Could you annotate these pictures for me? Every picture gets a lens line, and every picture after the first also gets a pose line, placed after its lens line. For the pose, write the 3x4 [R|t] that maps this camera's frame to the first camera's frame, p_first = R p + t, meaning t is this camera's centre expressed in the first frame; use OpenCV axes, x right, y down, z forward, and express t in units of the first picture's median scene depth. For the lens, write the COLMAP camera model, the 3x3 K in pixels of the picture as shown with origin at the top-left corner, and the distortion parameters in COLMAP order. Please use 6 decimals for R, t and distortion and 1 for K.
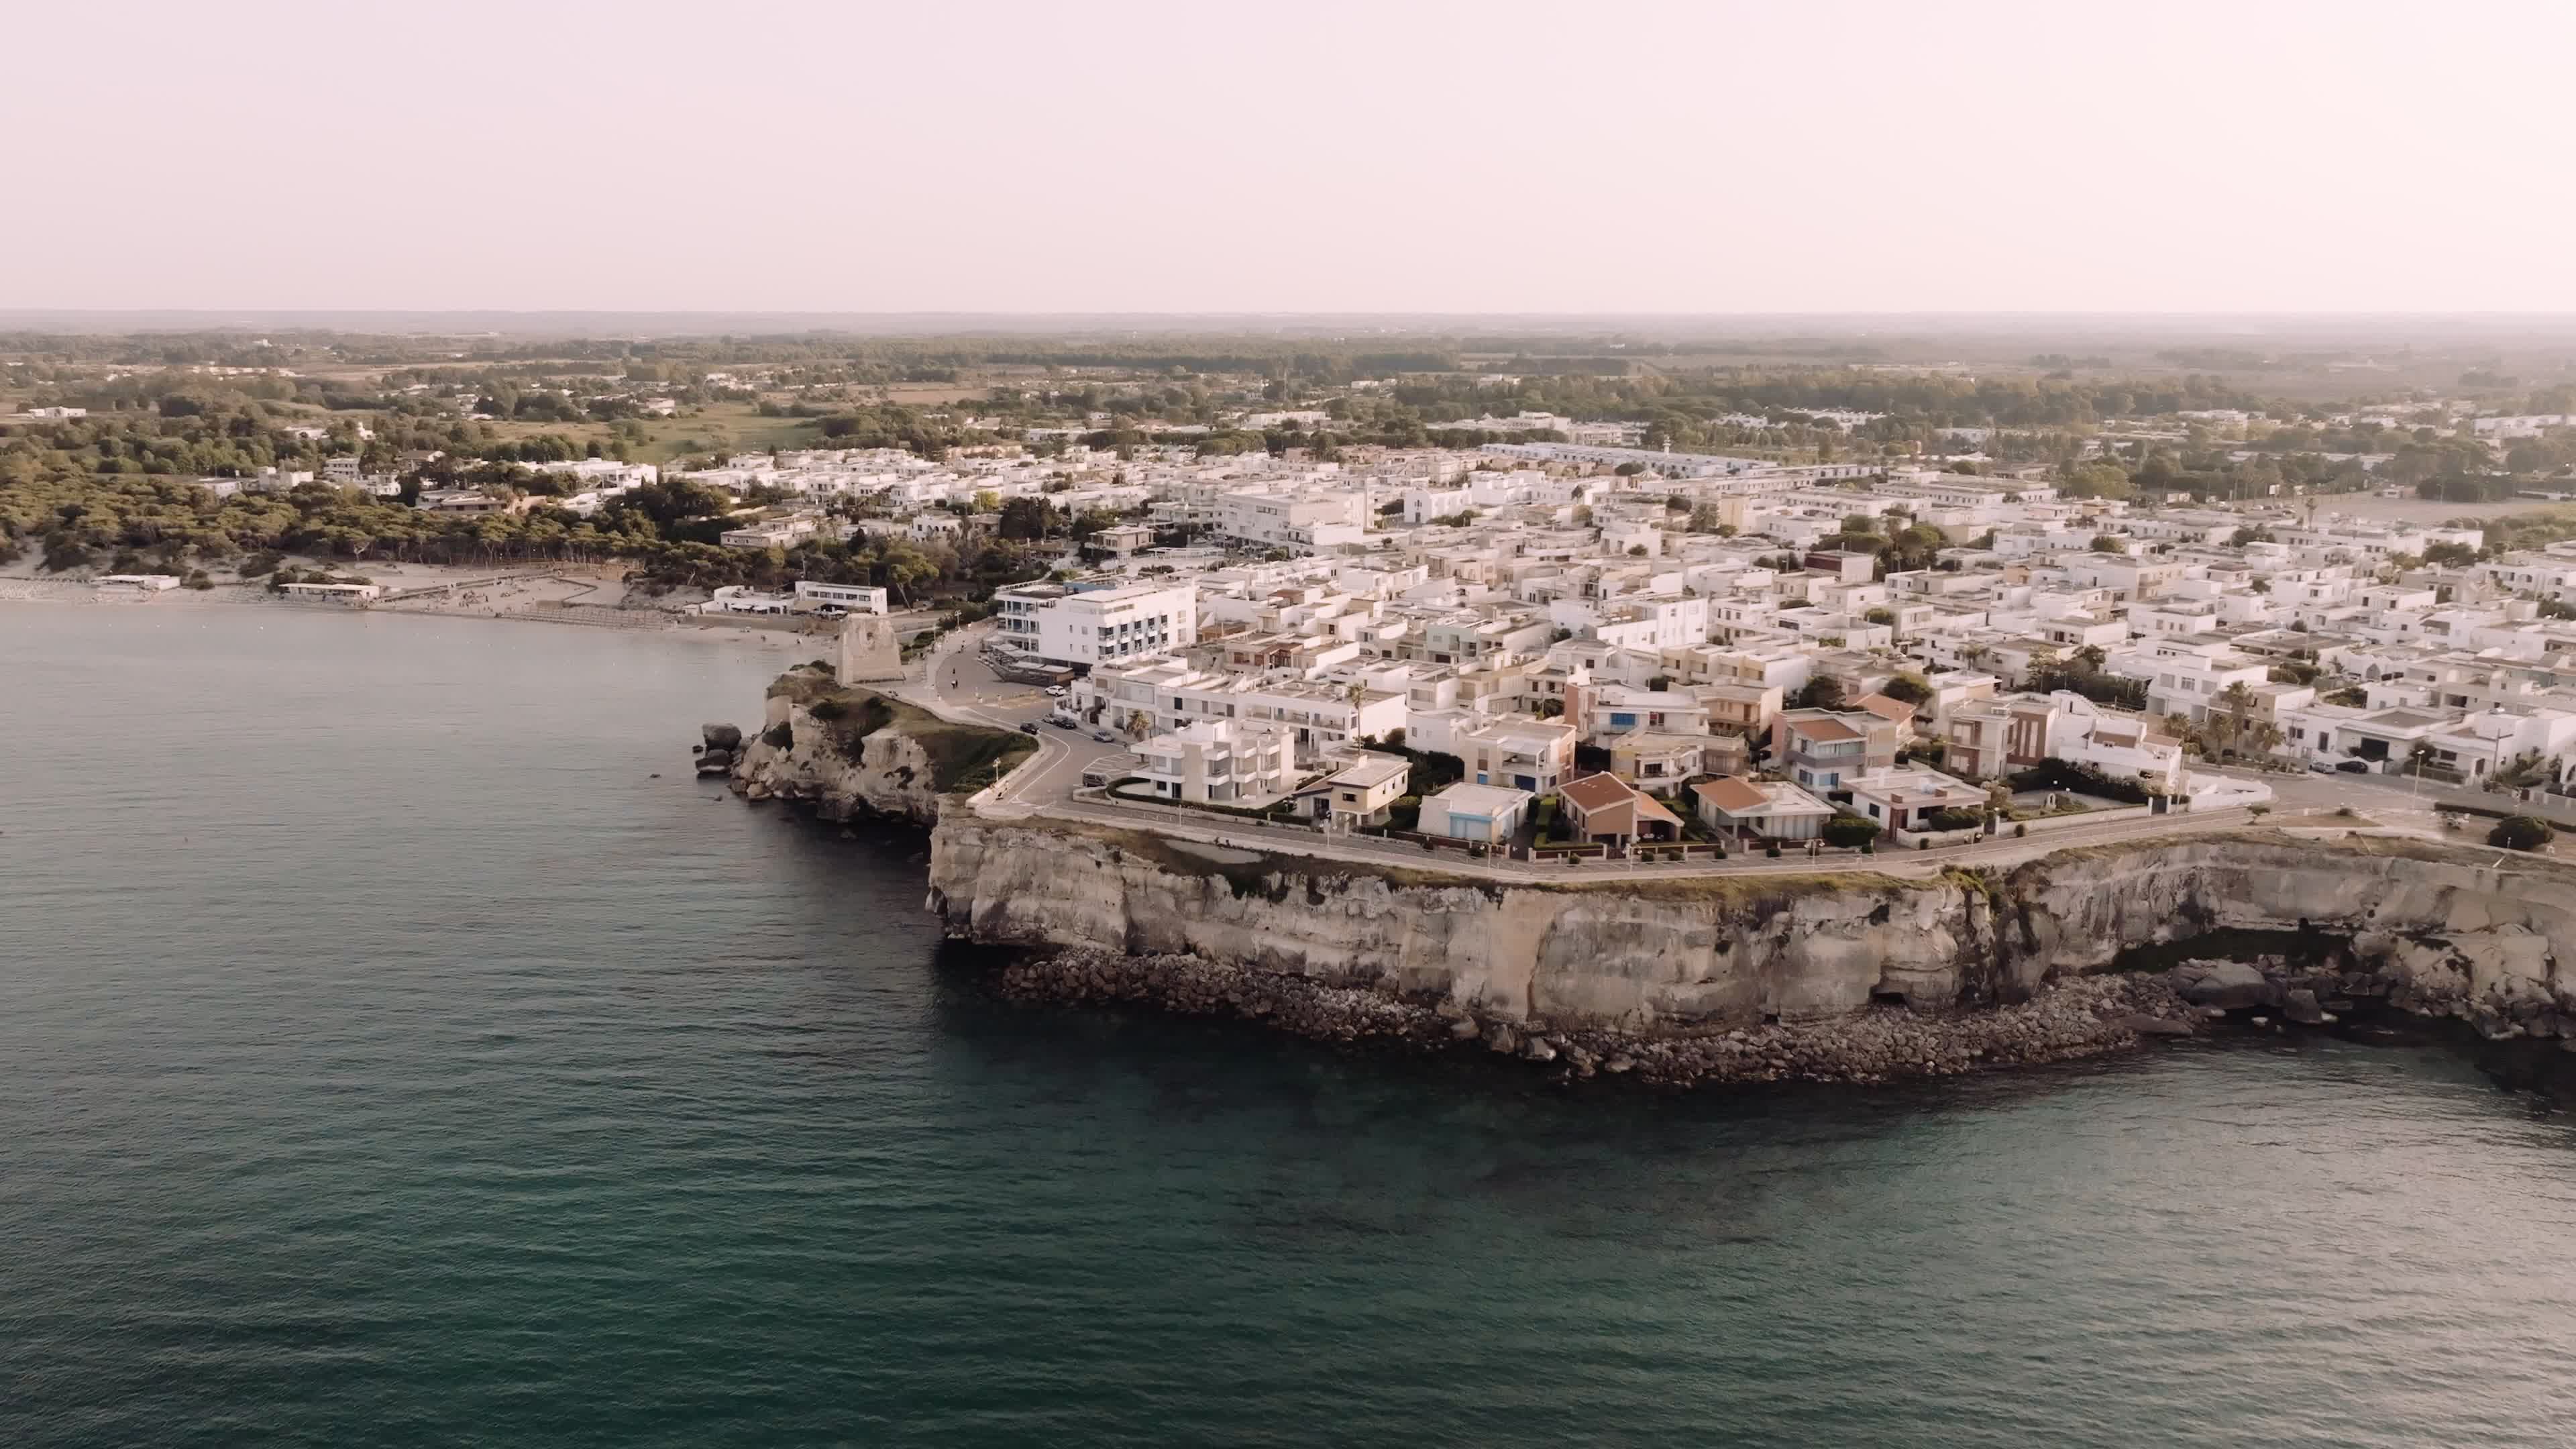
lens RADIAL K [[1804.3, 0, 1287.6], [0, 1804.3, 734.2], [0, 0, 1]] dist [0.003065, 0.008548]
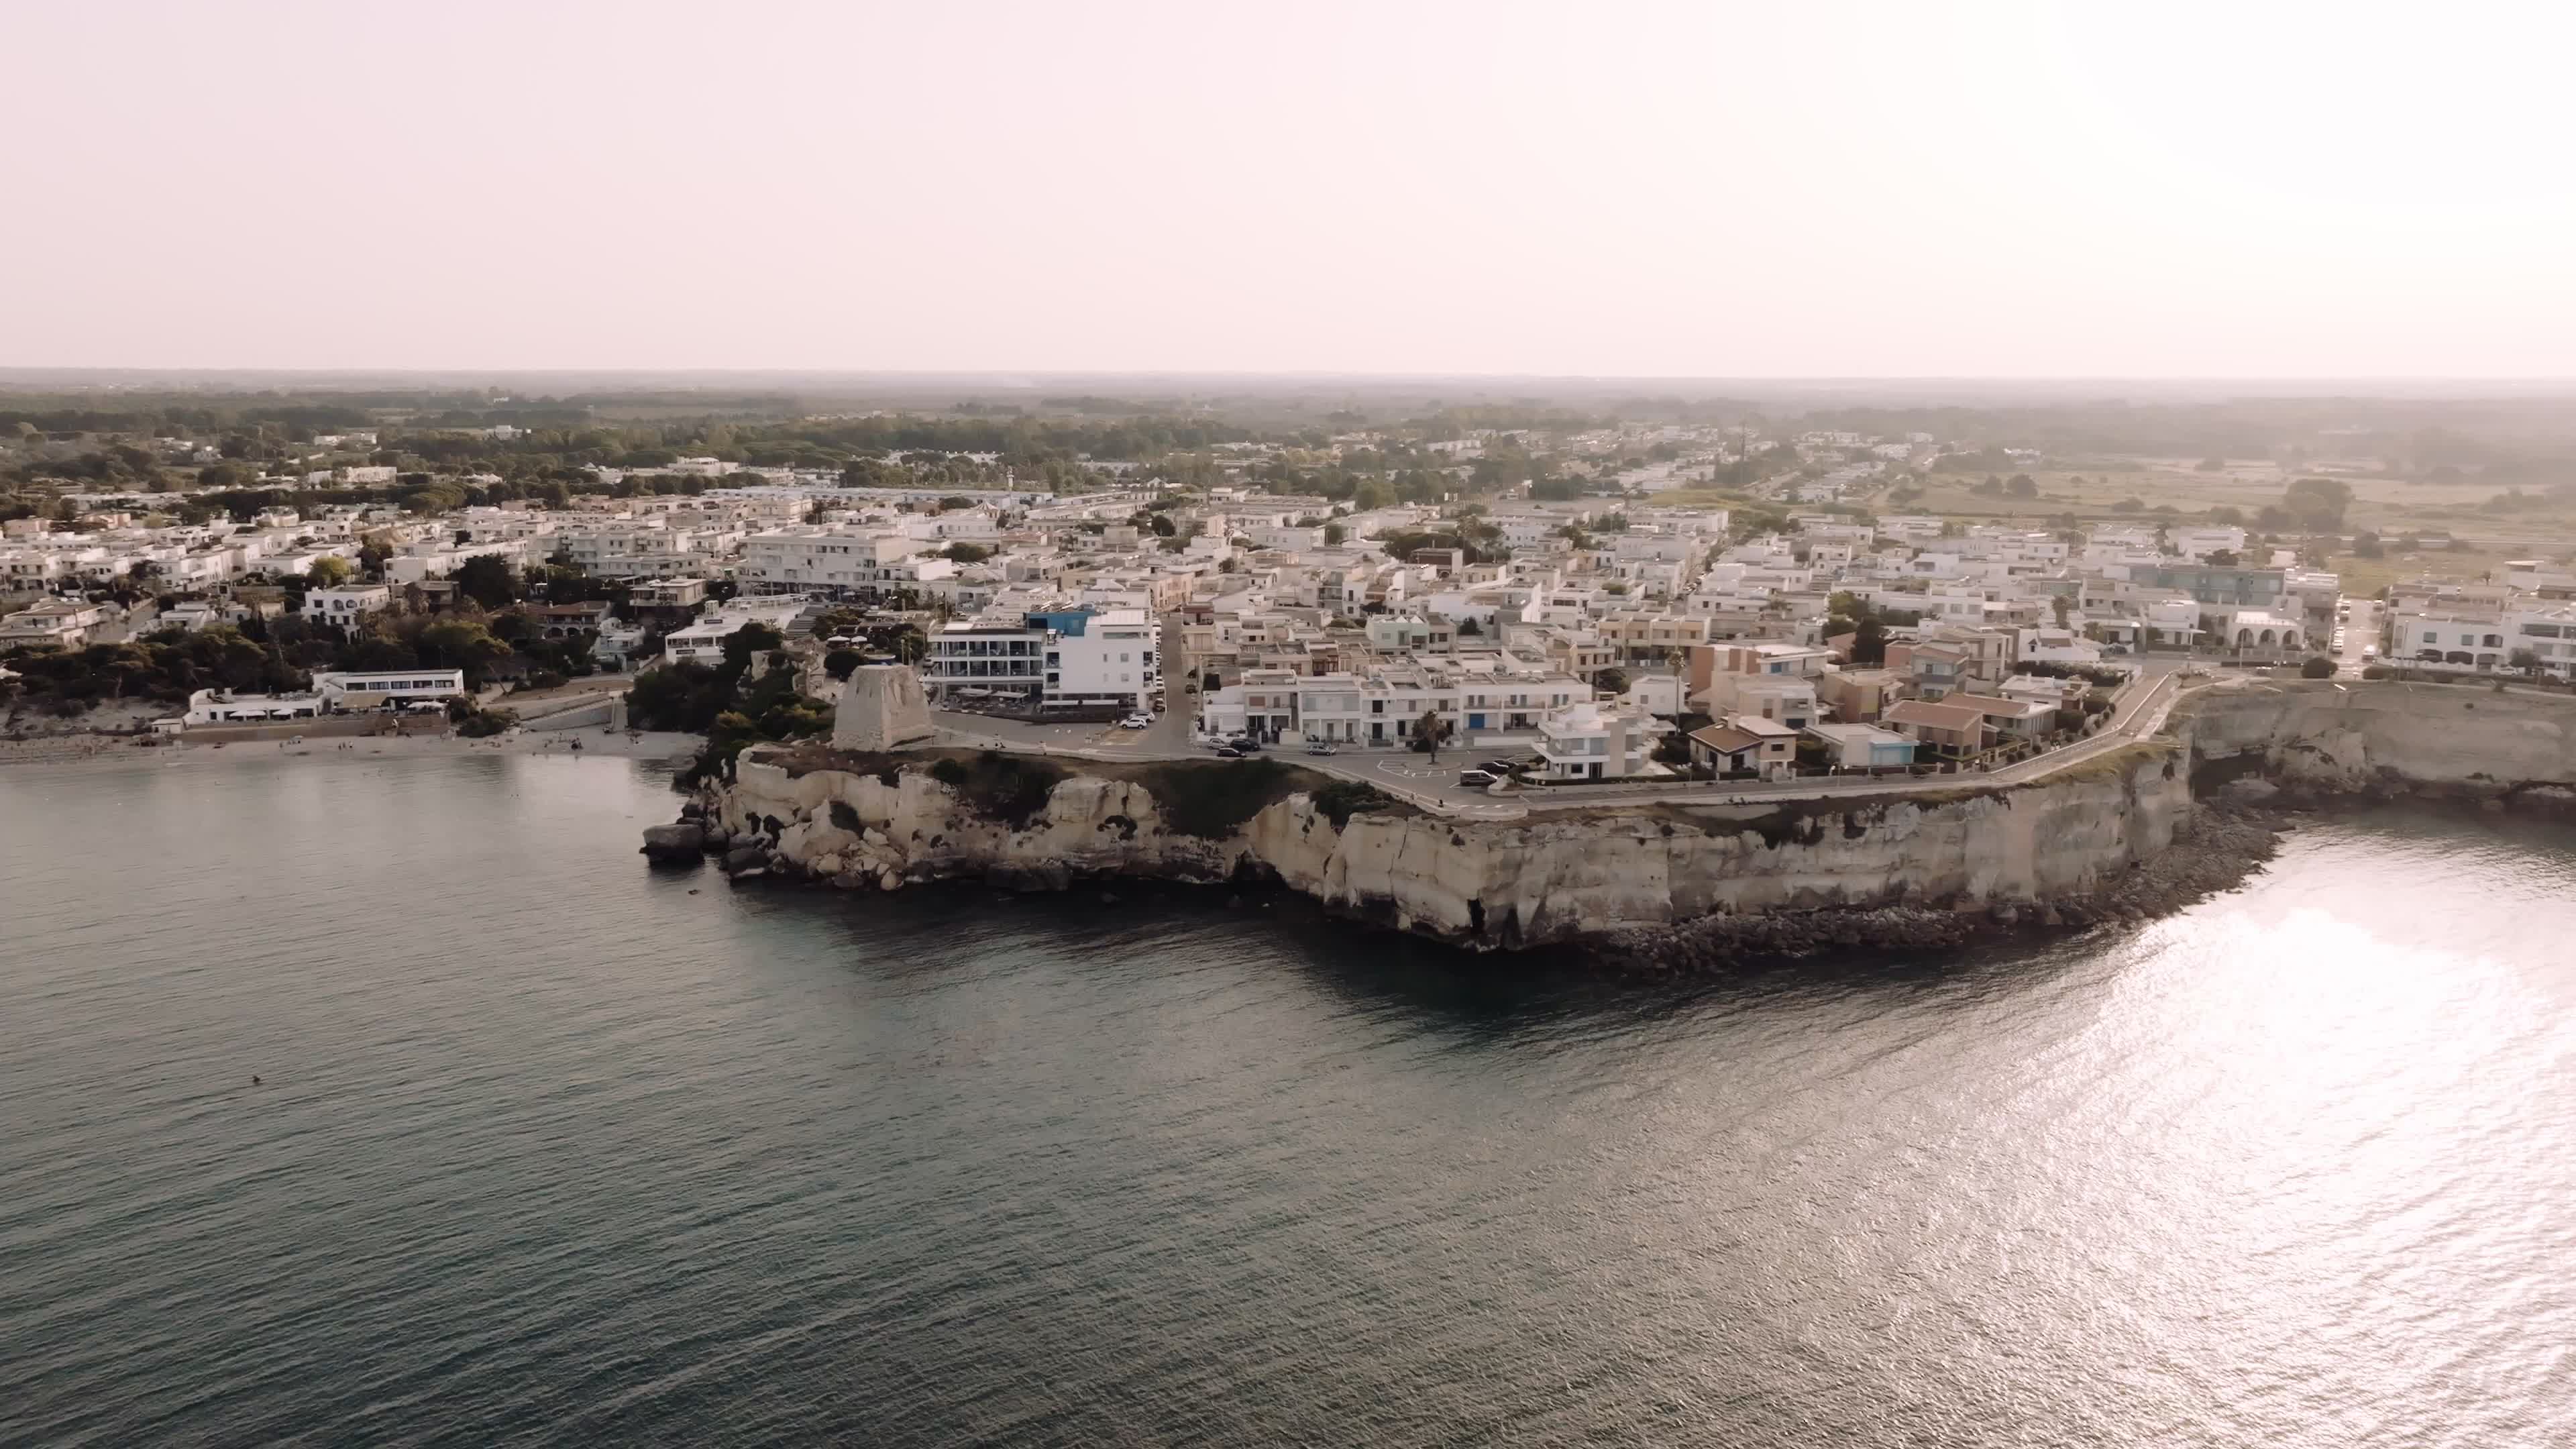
lens RADIAL K [[1804.3, 0, 1286.5], [0, 1804.3, 725.5], [0, 0, 1]] dist [0.003065, 0.008548]
pose [[0.793676, -0.116286, 0.597124, -0.800514], [0.137451, 0.990456, 0.010189, -0.028006], [-0.592610, 0.073988, 0.802084, 0.283733]]
